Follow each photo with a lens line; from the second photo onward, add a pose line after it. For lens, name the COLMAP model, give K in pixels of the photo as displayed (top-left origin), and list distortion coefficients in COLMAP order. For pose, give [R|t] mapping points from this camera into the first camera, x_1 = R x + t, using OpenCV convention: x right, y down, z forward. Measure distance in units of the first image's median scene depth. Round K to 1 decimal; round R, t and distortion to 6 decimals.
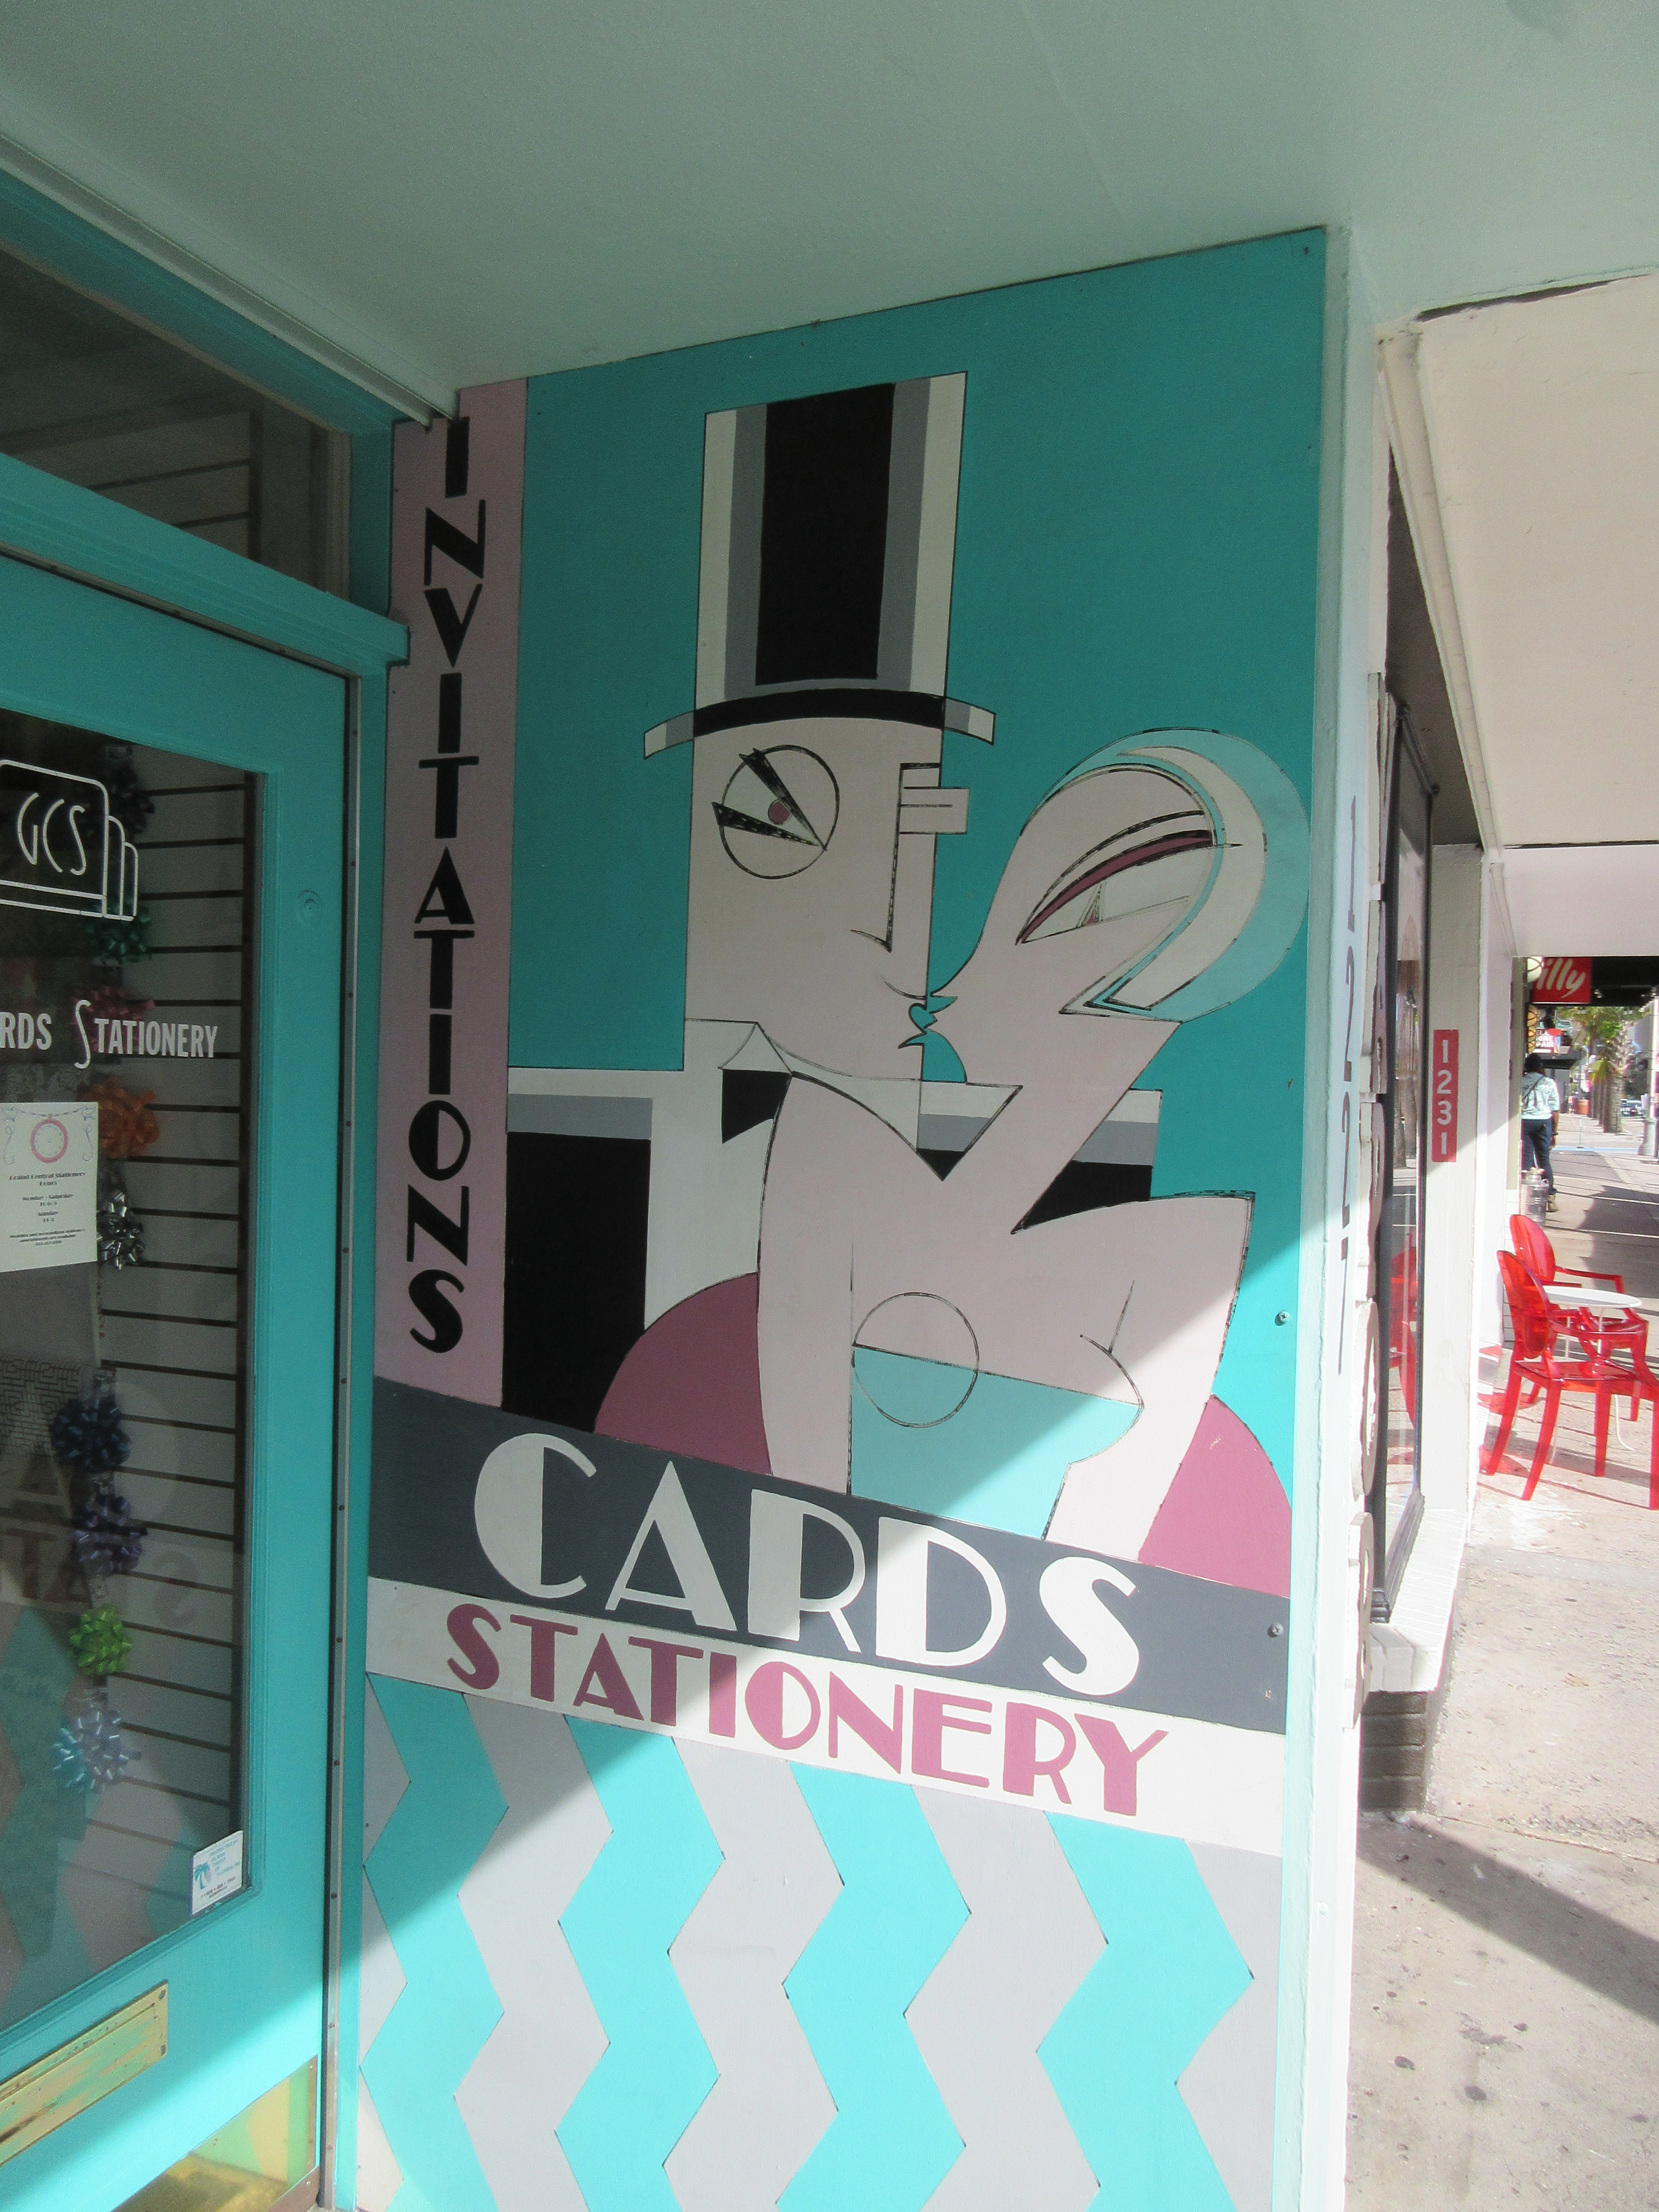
lens RADIAL K [[1625.1, 0, 831.6], [0, 1625.1, 1107.0], [0, 0, 1]] dist [-0.001632, 0.006027]
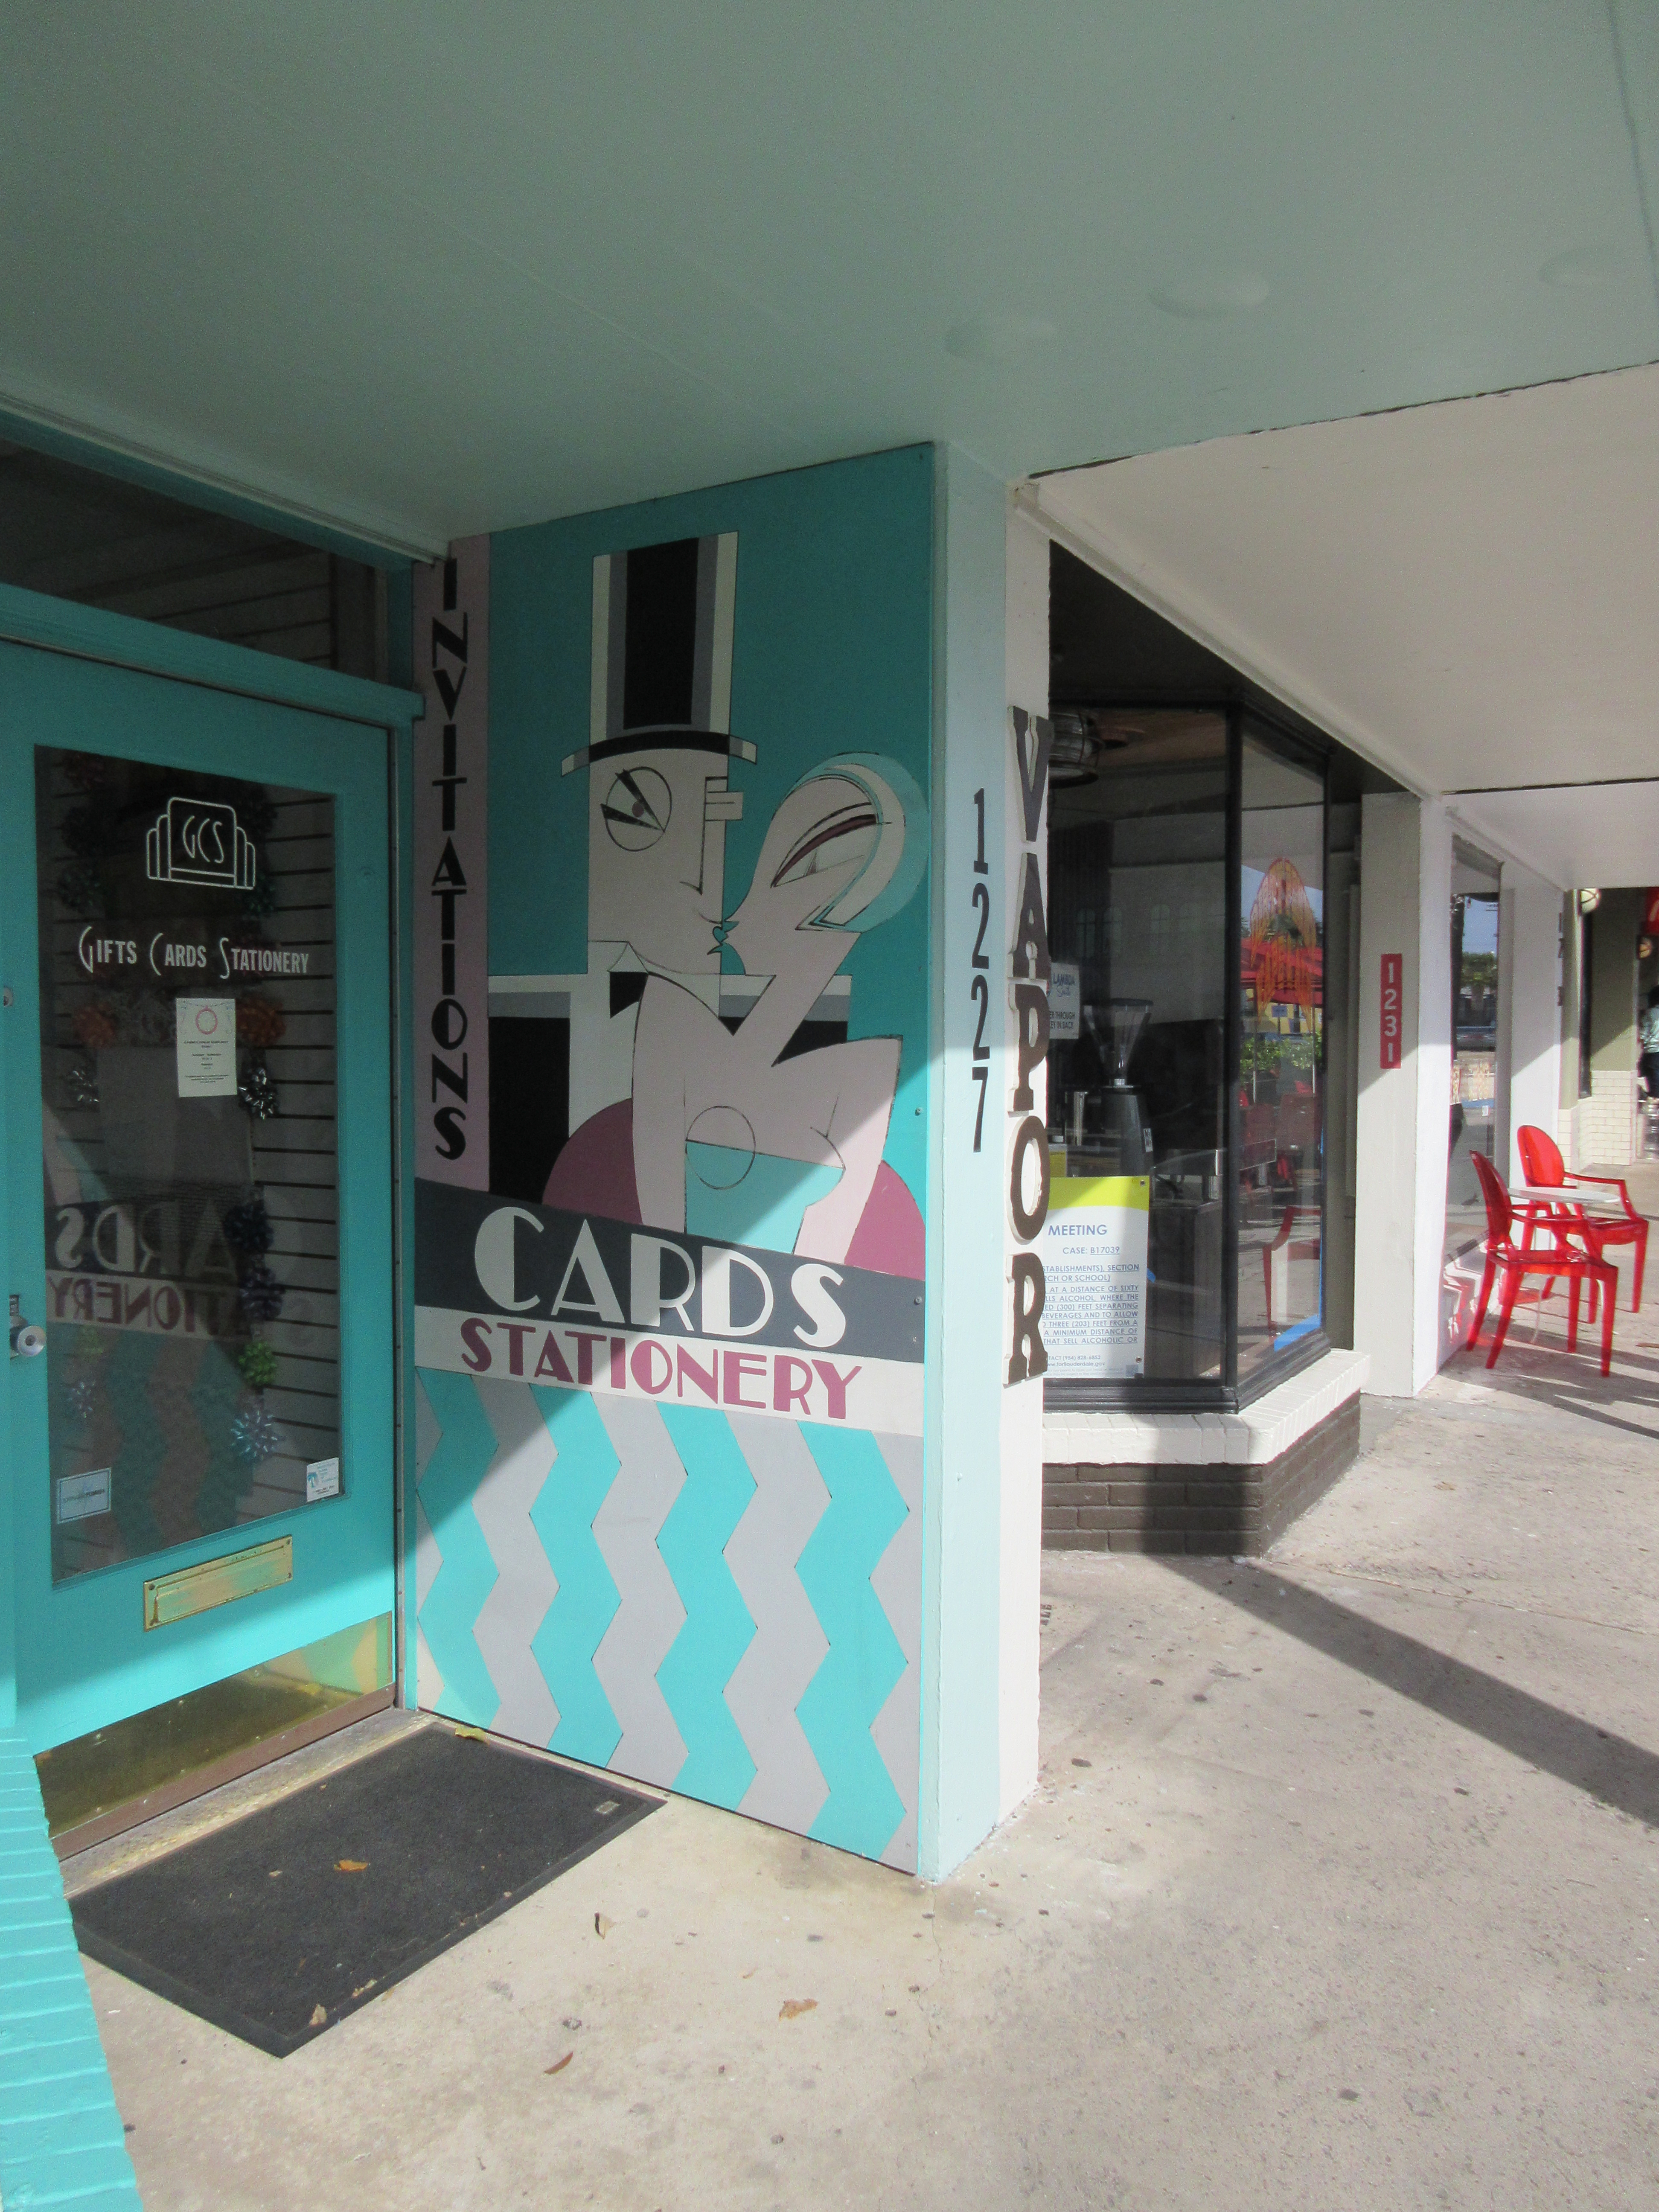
lens RADIAL K [[1625.1, 0, 827.8], [0, 1625.1, 1105.9], [0, 0, 1]] dist [-0.001632, 0.006027]
pose [[0.993177, -0.013273, -0.115858, 0.321091], [0.016322, 0.999544, 0.025409, 0.069496], [0.115468, -0.027127, 0.992941, -0.548891]]
